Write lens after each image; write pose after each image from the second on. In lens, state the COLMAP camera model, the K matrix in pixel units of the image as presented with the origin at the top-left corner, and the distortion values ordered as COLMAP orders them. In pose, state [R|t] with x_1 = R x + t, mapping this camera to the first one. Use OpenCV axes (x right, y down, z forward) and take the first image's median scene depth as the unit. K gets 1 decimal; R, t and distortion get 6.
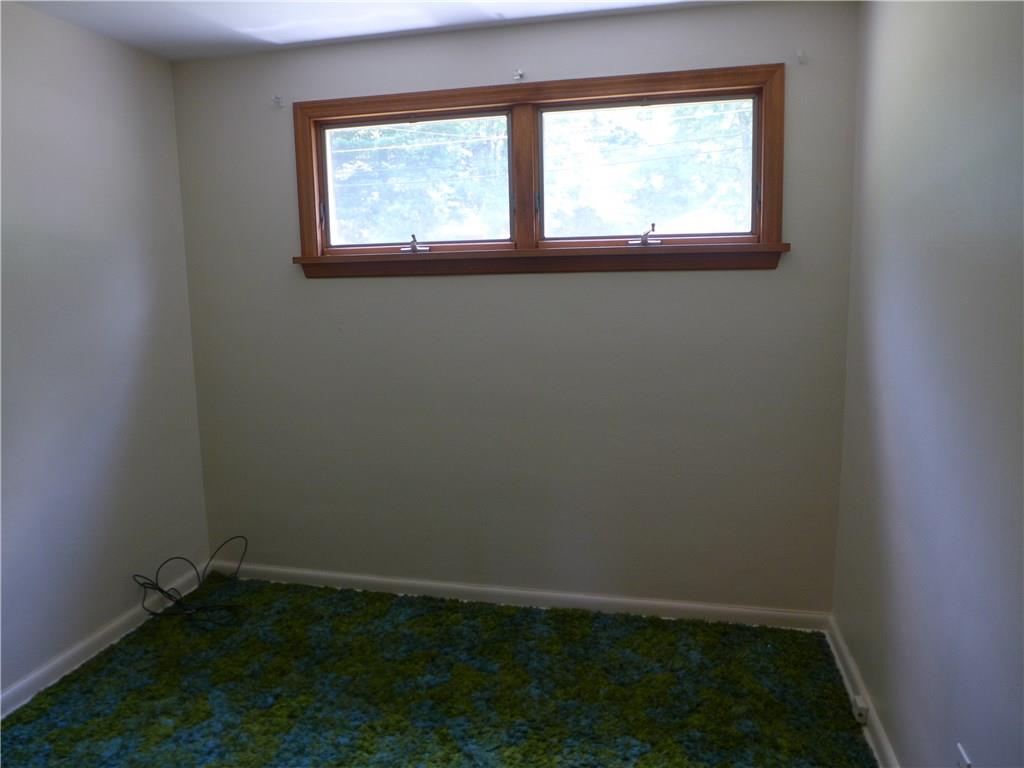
lens RADIAL K [[731.1, 0, 511.5], [0, 731.1, 376.6], [0, 0, 1]] dist [-0.053932, -0.000043]
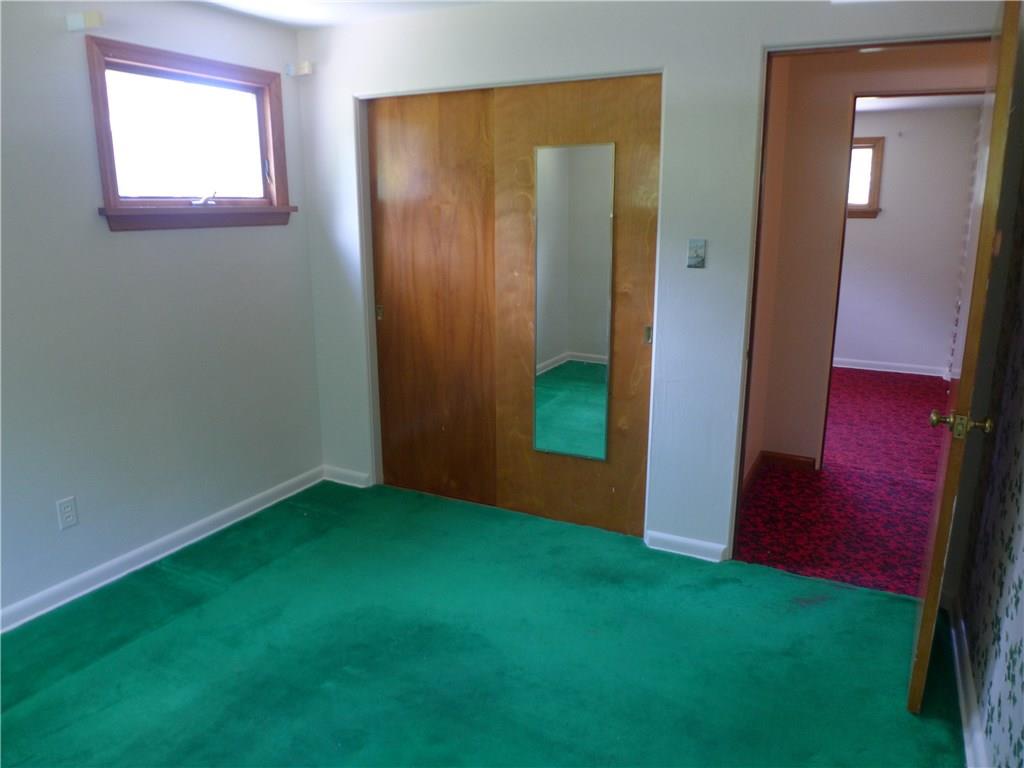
lens RADIAL K [[731.0, 0, 512.0], [0, 731.0, 384.0], [0, 0, 1]] dist [0.046247, 0.001504]
pose [[0.252026, -0.210860, 0.944469, -1.155343], [0.177889, 0.969436, 0.168966, -0.015765], [-0.951230, 0.125427, 0.281833, 0.280754]]
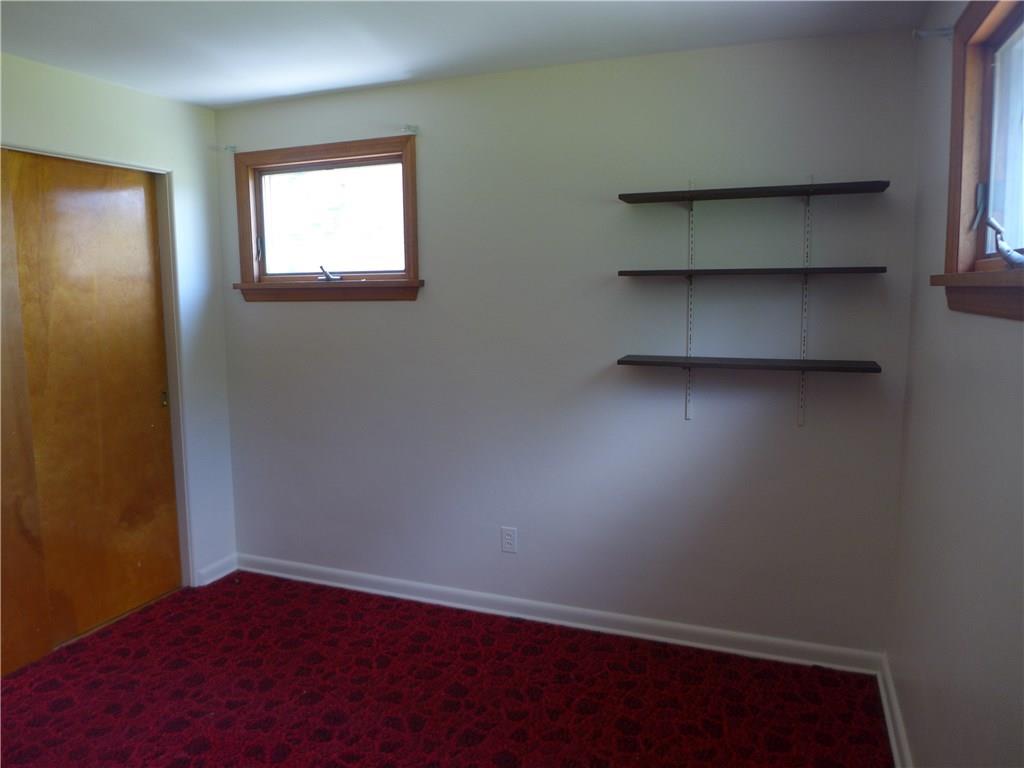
lens RADIAL K [[717.4, 0, 513.1], [0, 717.4, 380.6], [0, 0, 1]] dist [-0.052627, 0.005197]
pose [[0.990540, 0.031907, -0.133467, 0.319357], [-0.035424, 0.999083, -0.024058, 0.004415], [0.132577, 0.028558, 0.990761, -0.079012]]
